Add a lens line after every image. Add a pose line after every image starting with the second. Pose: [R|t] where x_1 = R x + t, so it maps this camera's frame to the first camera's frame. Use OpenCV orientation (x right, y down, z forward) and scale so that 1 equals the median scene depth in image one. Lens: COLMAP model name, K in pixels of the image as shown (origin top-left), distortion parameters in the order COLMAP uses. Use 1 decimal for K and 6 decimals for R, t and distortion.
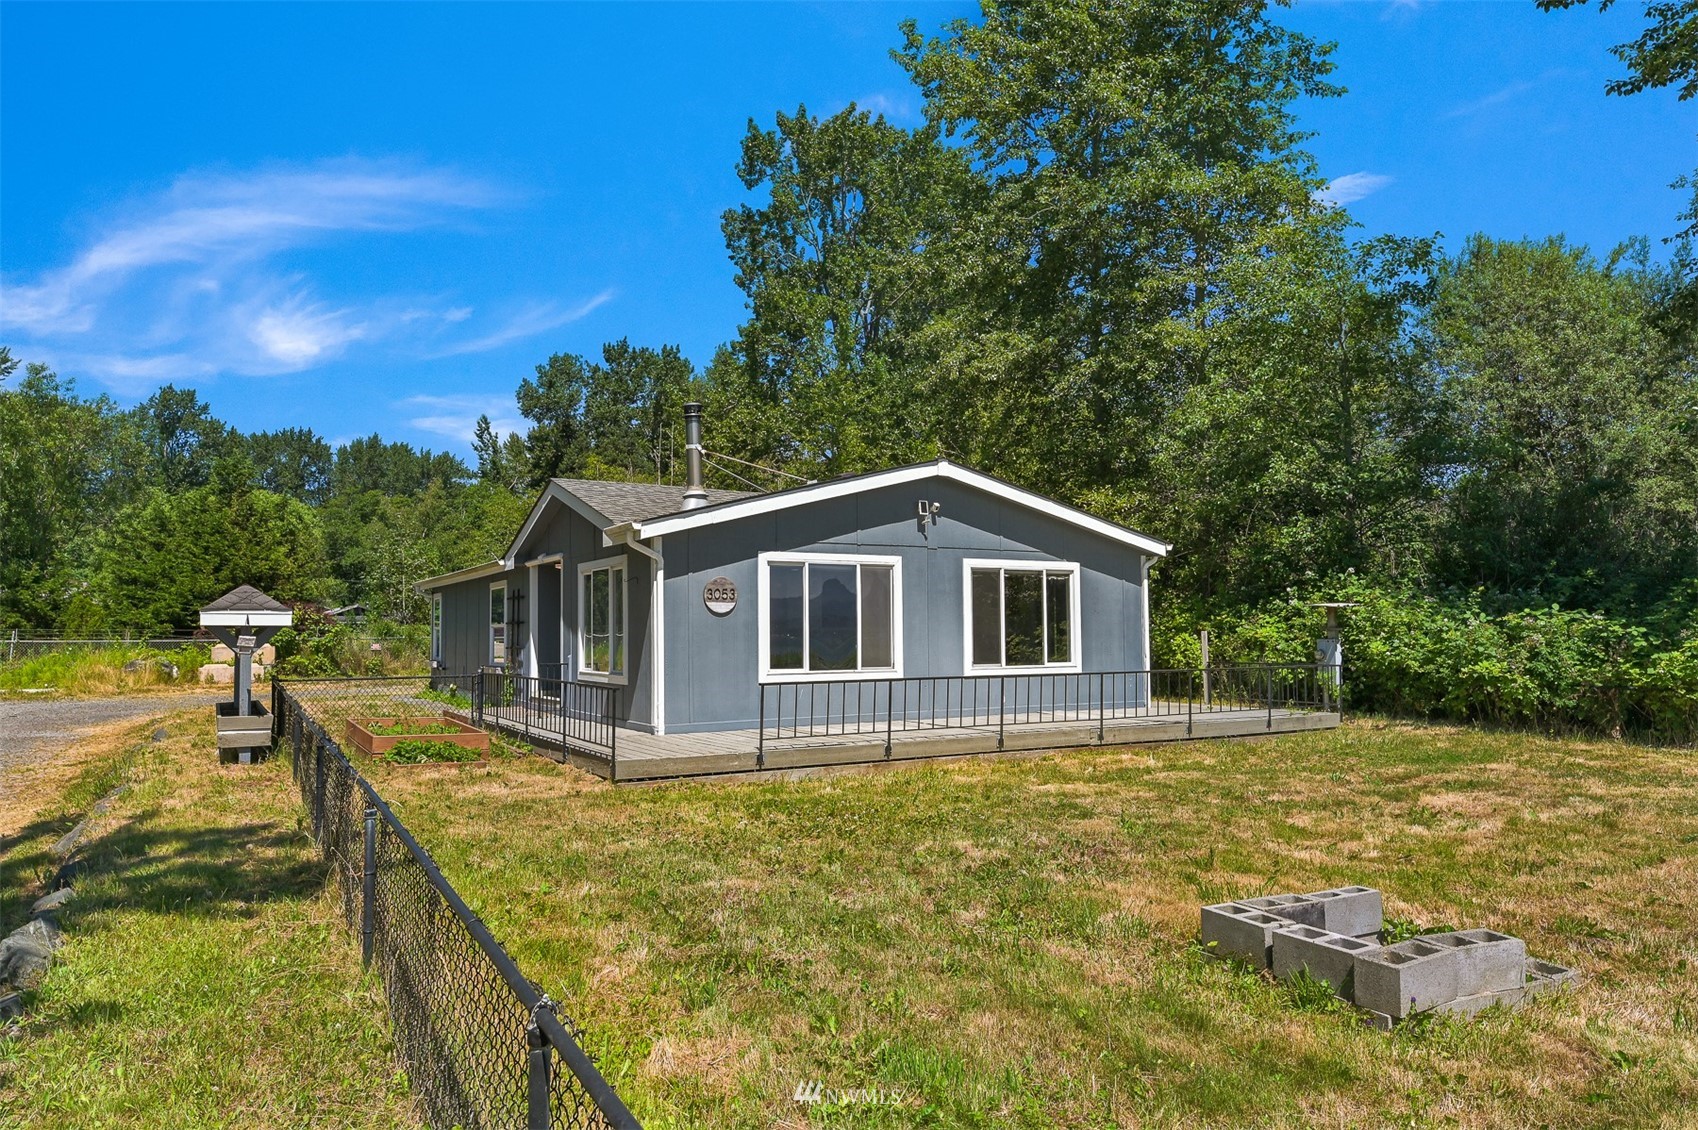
lens RADIAL K [[1115.8, 0, 847.8], [0, 1115.8, 577.6], [0, 0, 1]] dist [0.008681, -0.000460]
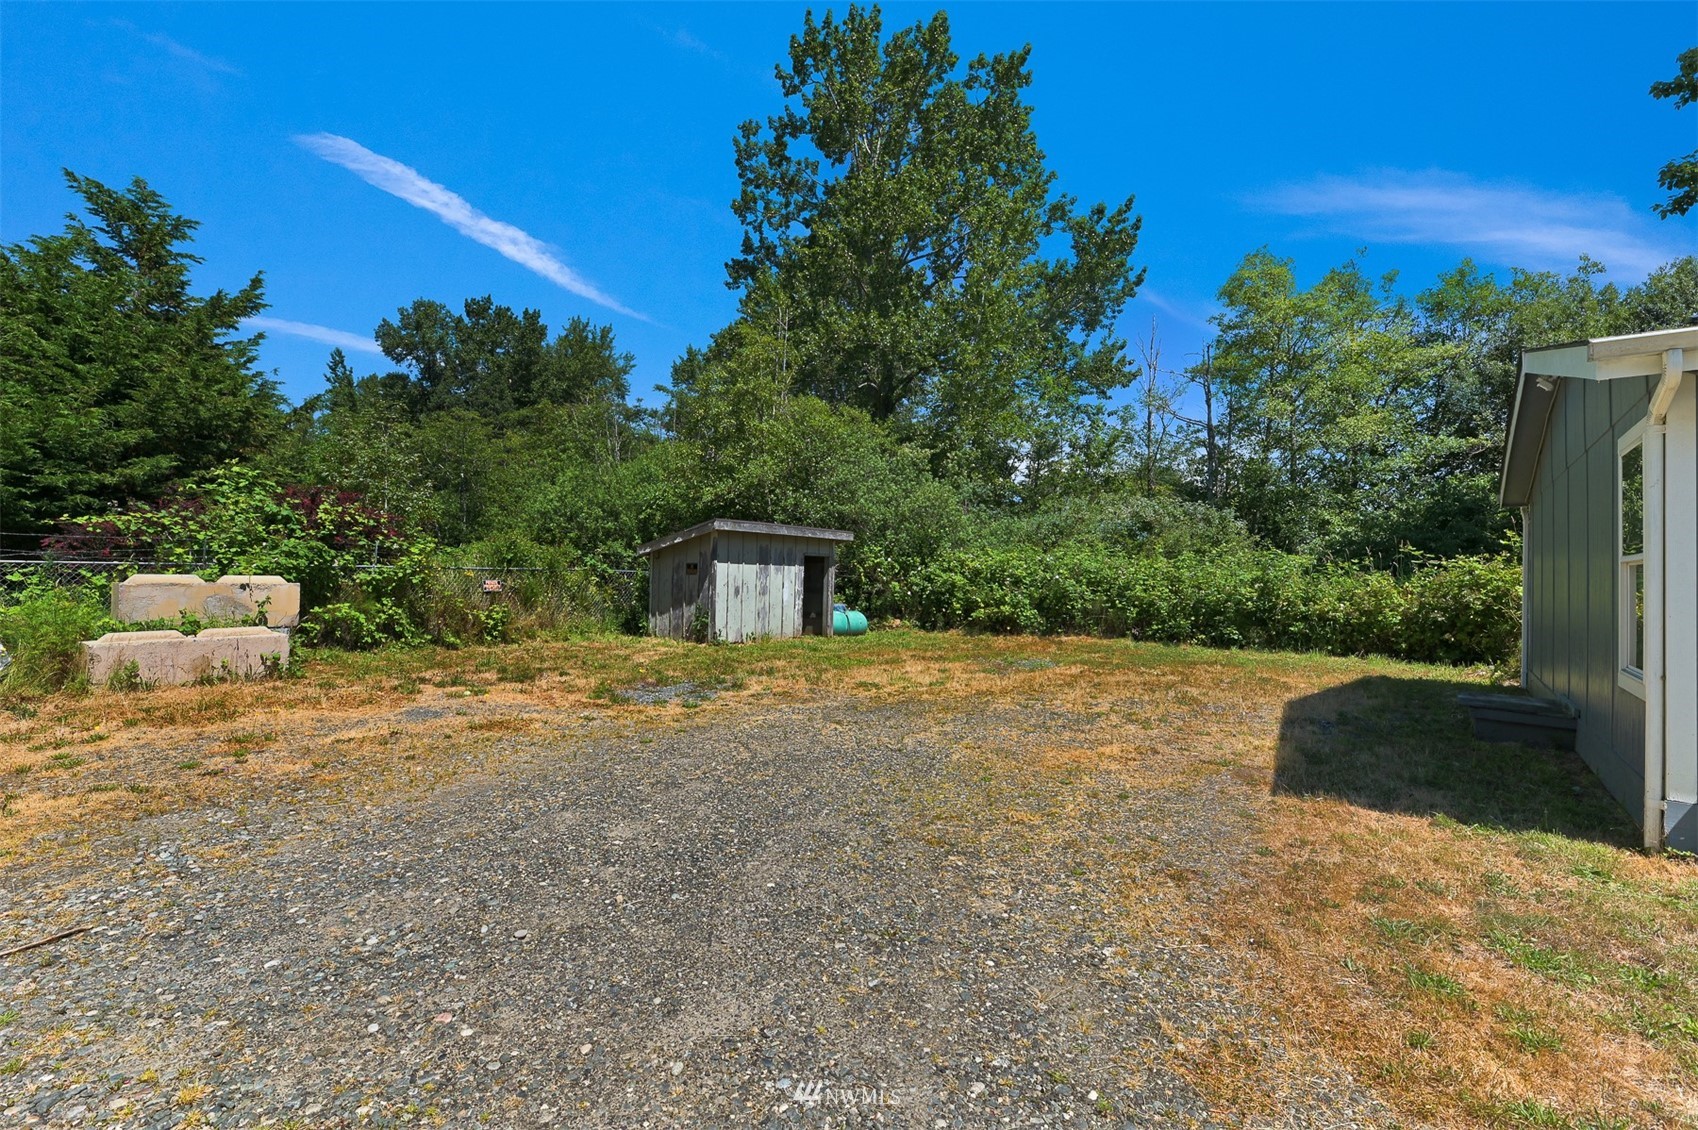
lens RADIAL K [[741.6, 0, 842.1], [0, 741.6, 548.4], [0, 0, 1]] dist [-0.004361, -0.000616]
pose [[0.935263, 0.036653, 0.352051, -0.588905], [-0.042425, 0.999062, 0.008693, 0.052865], [-0.351403, -0.023066, 0.935940, 0.939797]]
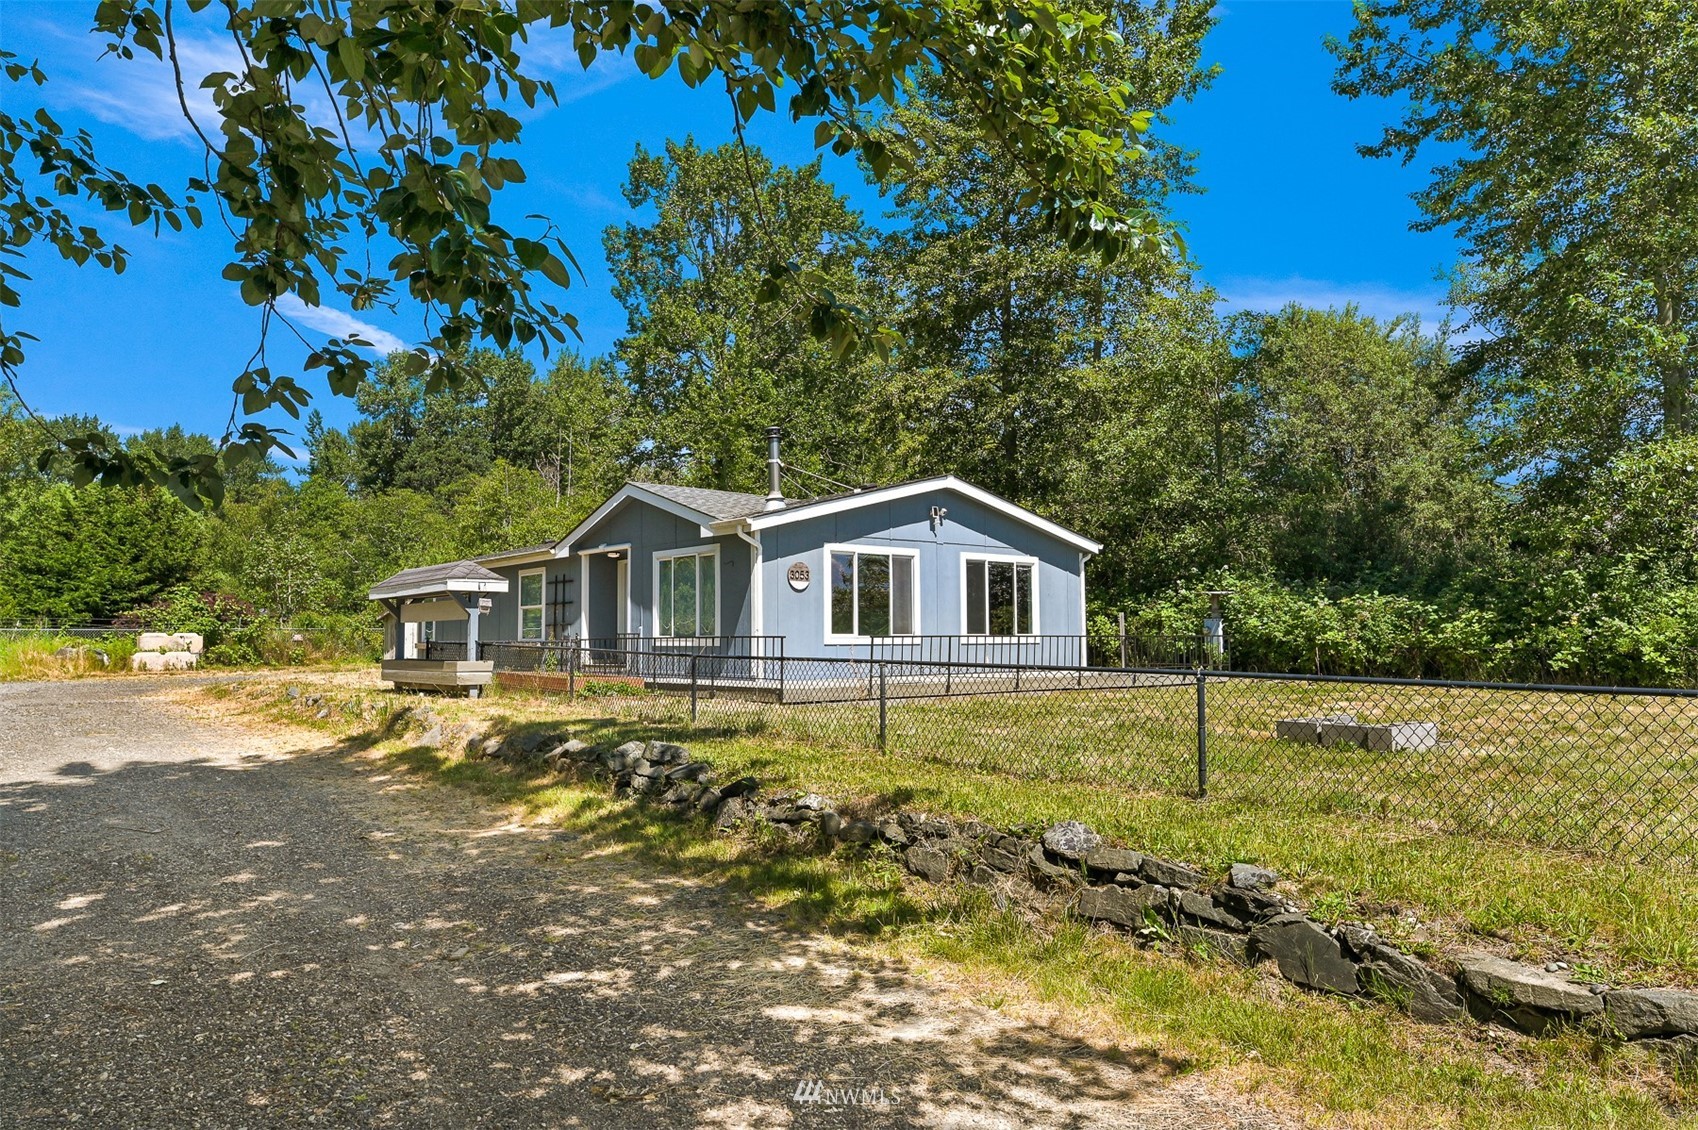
lens RADIAL K [[1115.8, 0, 849.7], [0, 1115.8, 565.0], [0, 0, 1]] dist [0.008681, -0.000460]
pose [[0.985406, 0.013499, 0.169682, -0.145793], [-0.010400, 0.999763, -0.019144, 0.014514], [-0.169900, 0.017100, 0.985313, -0.152306]]
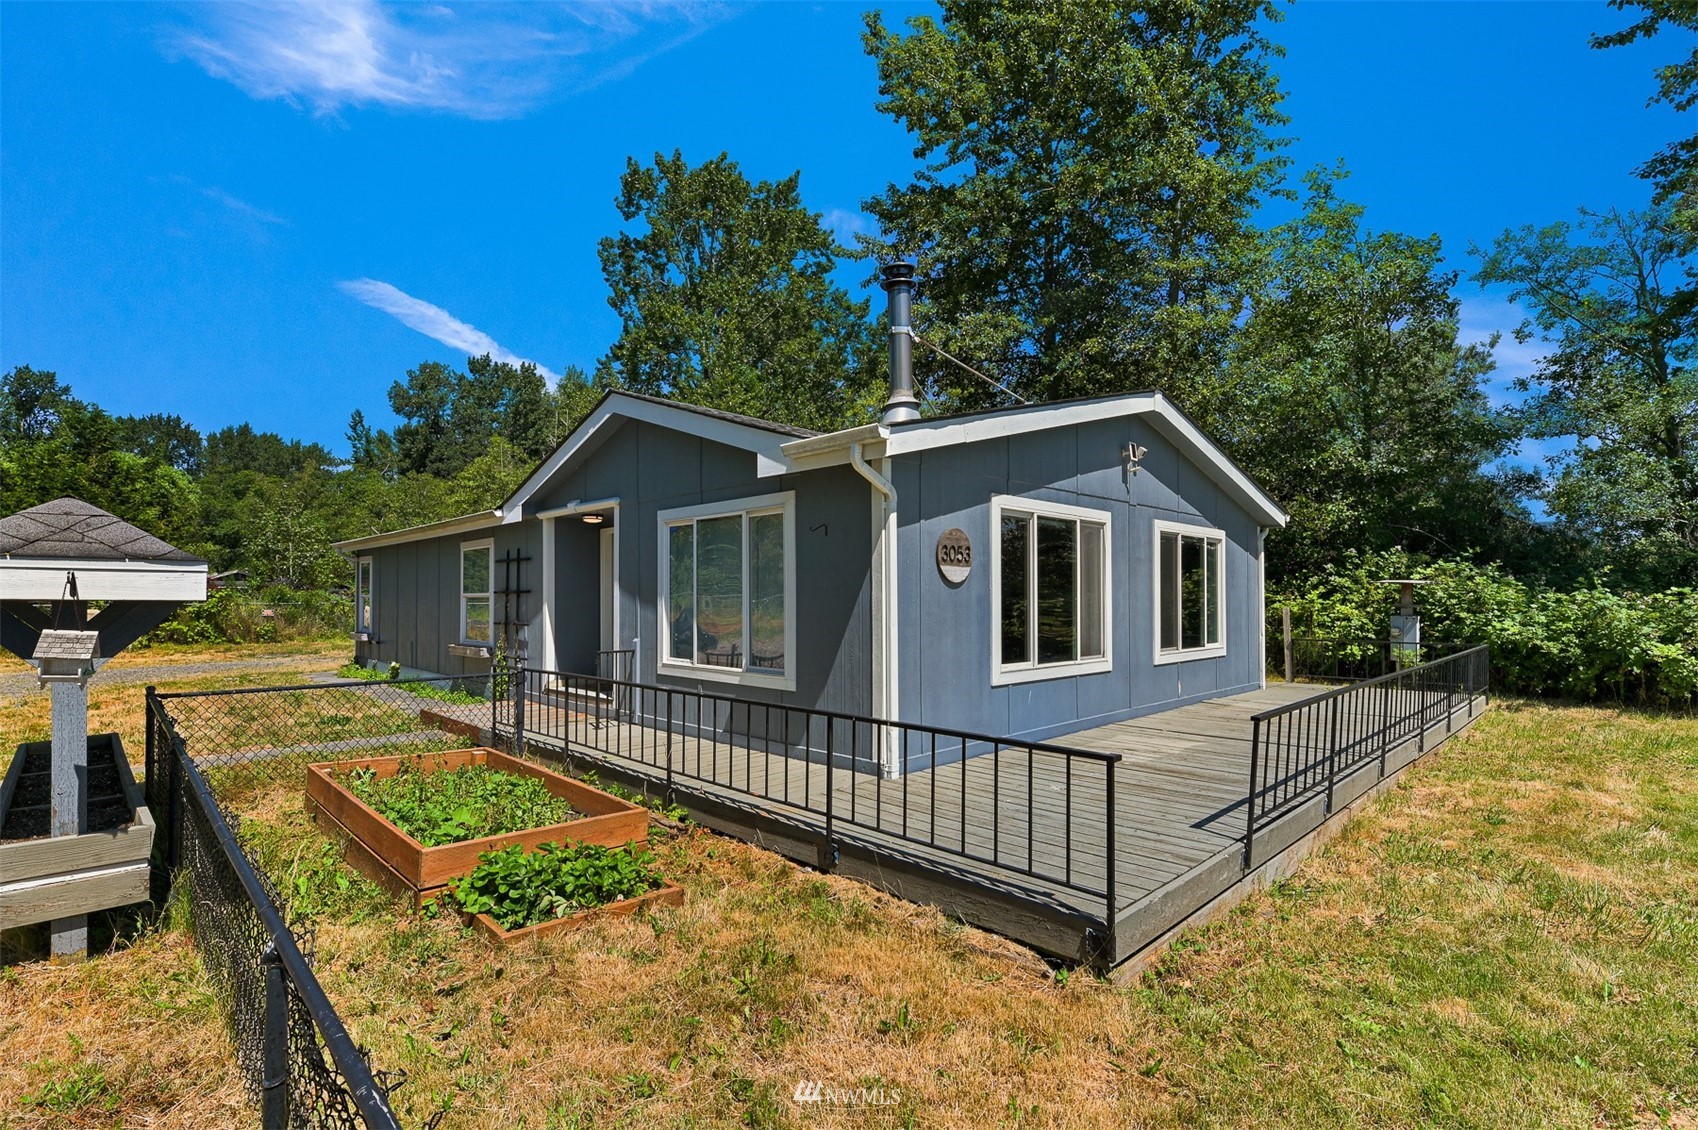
lens RADIAL K [[794.0, 0, 852.4], [0, 794.0, 586.2], [0, 0, 1]] dist [0.004281, -0.001069]
pose [[0.967745, 0.011010, 0.251692, -0.153343], [-0.019398, 0.999335, 0.030869, 0.010814], [-0.251185, -0.034756, 0.967315, 0.295616]]
